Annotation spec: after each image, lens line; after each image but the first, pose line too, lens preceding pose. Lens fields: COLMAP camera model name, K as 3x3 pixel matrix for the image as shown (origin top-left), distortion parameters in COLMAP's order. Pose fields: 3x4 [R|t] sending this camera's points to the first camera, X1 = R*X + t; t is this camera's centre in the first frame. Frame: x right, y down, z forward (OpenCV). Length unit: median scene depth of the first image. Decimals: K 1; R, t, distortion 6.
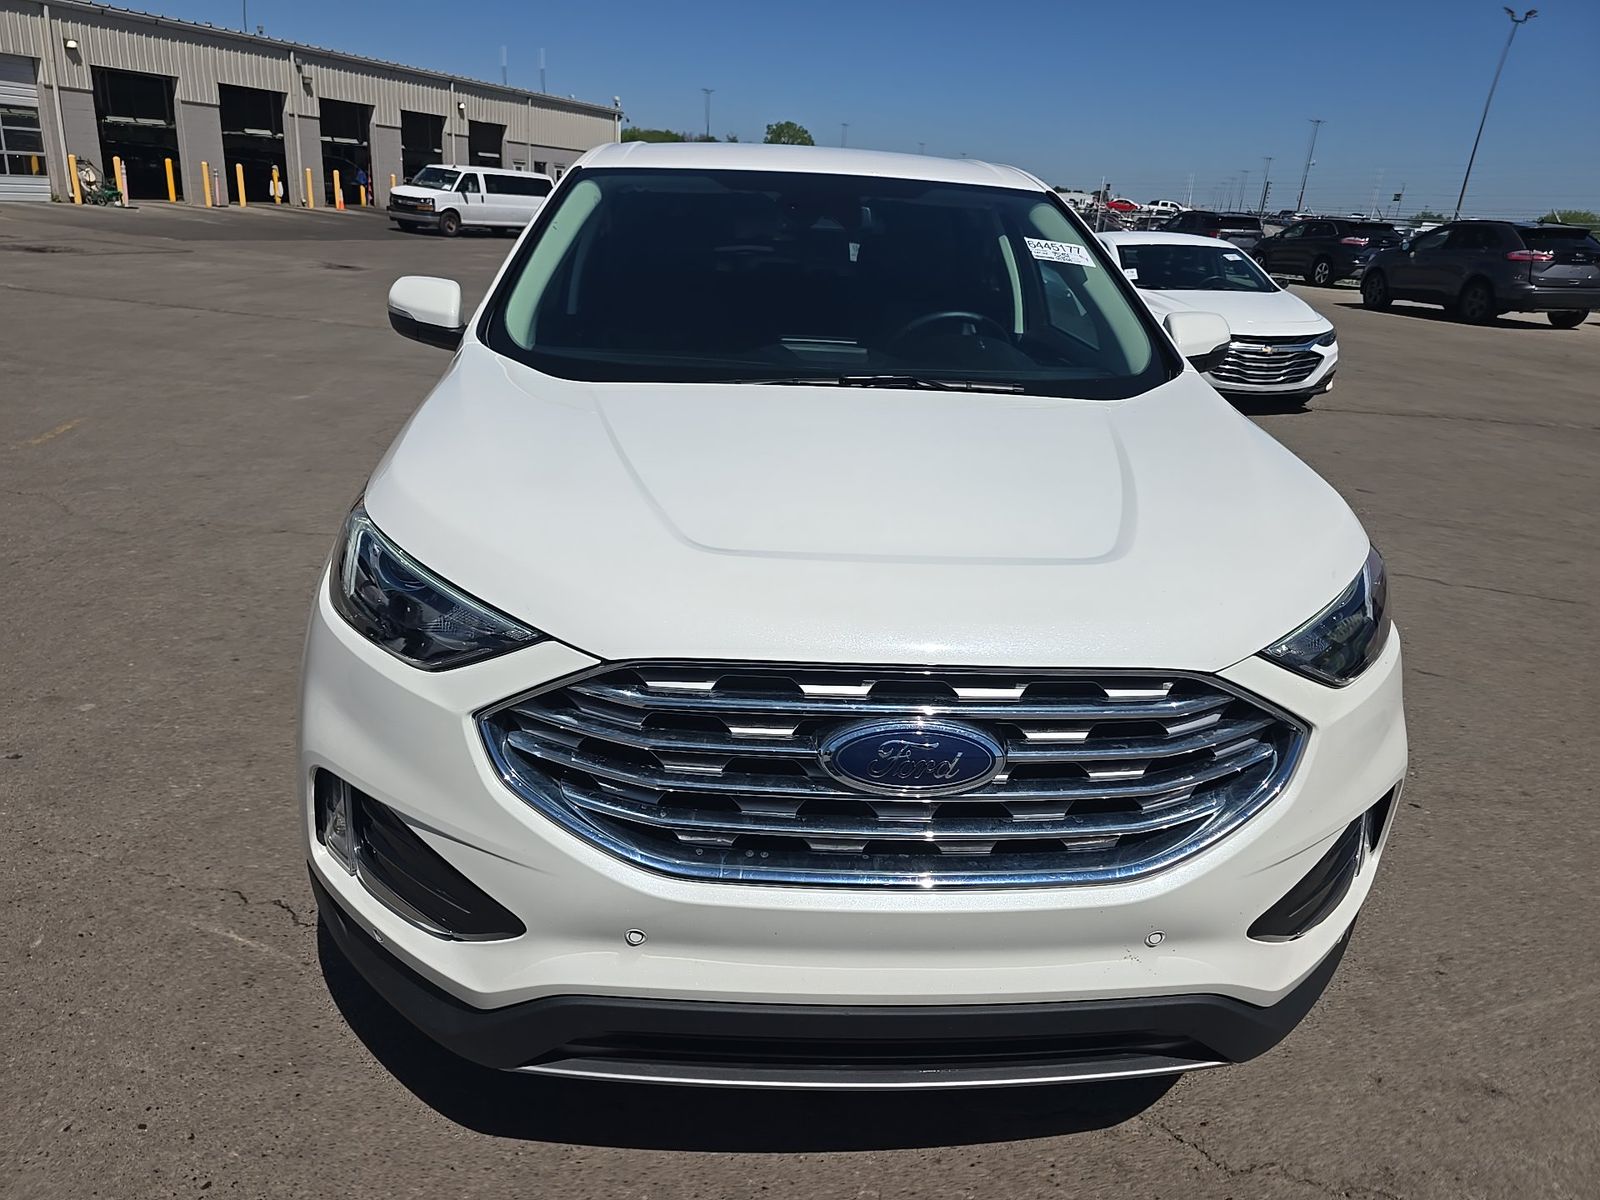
lens RADIAL K [[1118.0, 0, 816.0], [0, 1118.0, 610.5], [0, 0, 1]] dist [0.064772, -0.063811]
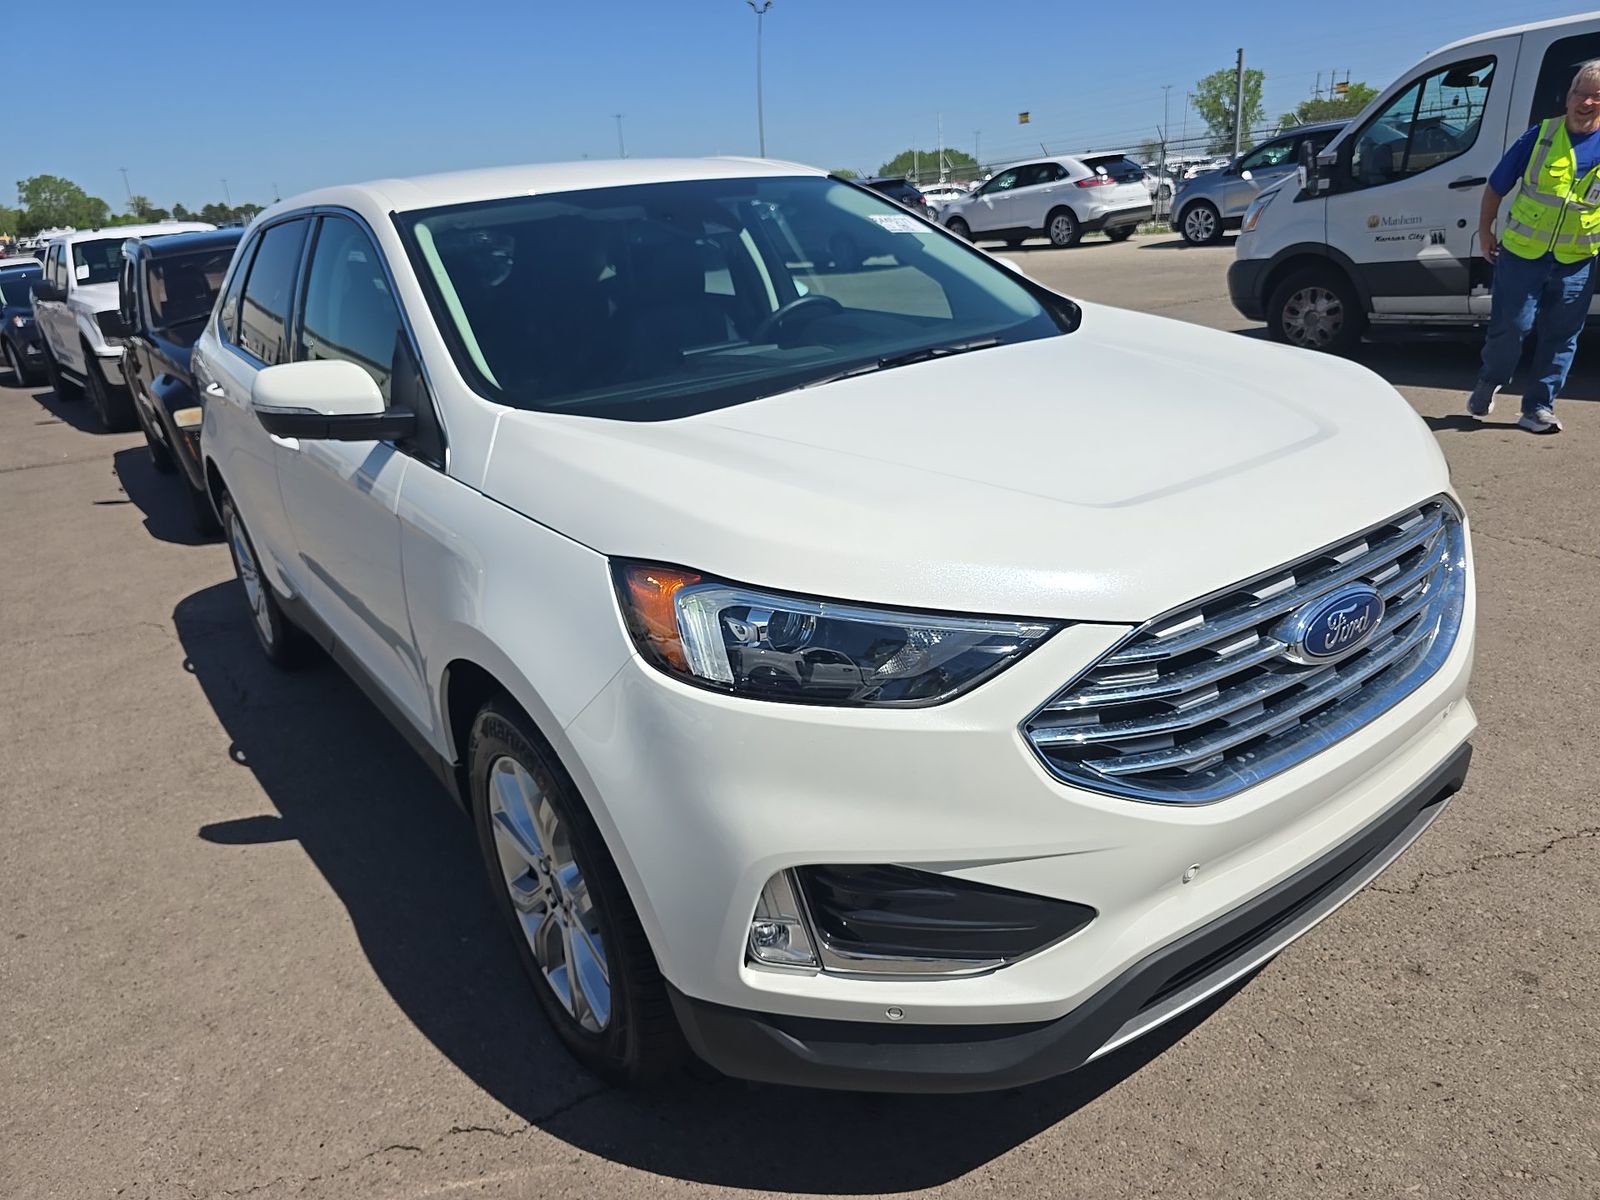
lens RADIAL K [[1118.0, 0, 816.0], [0, 1118.0, 610.5], [0, 0, 1]] dist [0.064772, -0.063811]
pose [[0.824820, -0.298134, 0.480404, -0.628159], [0.300941, 0.950816, 0.073373, -0.088911], [-0.478650, 0.084054, 0.873973, 0.162193]]
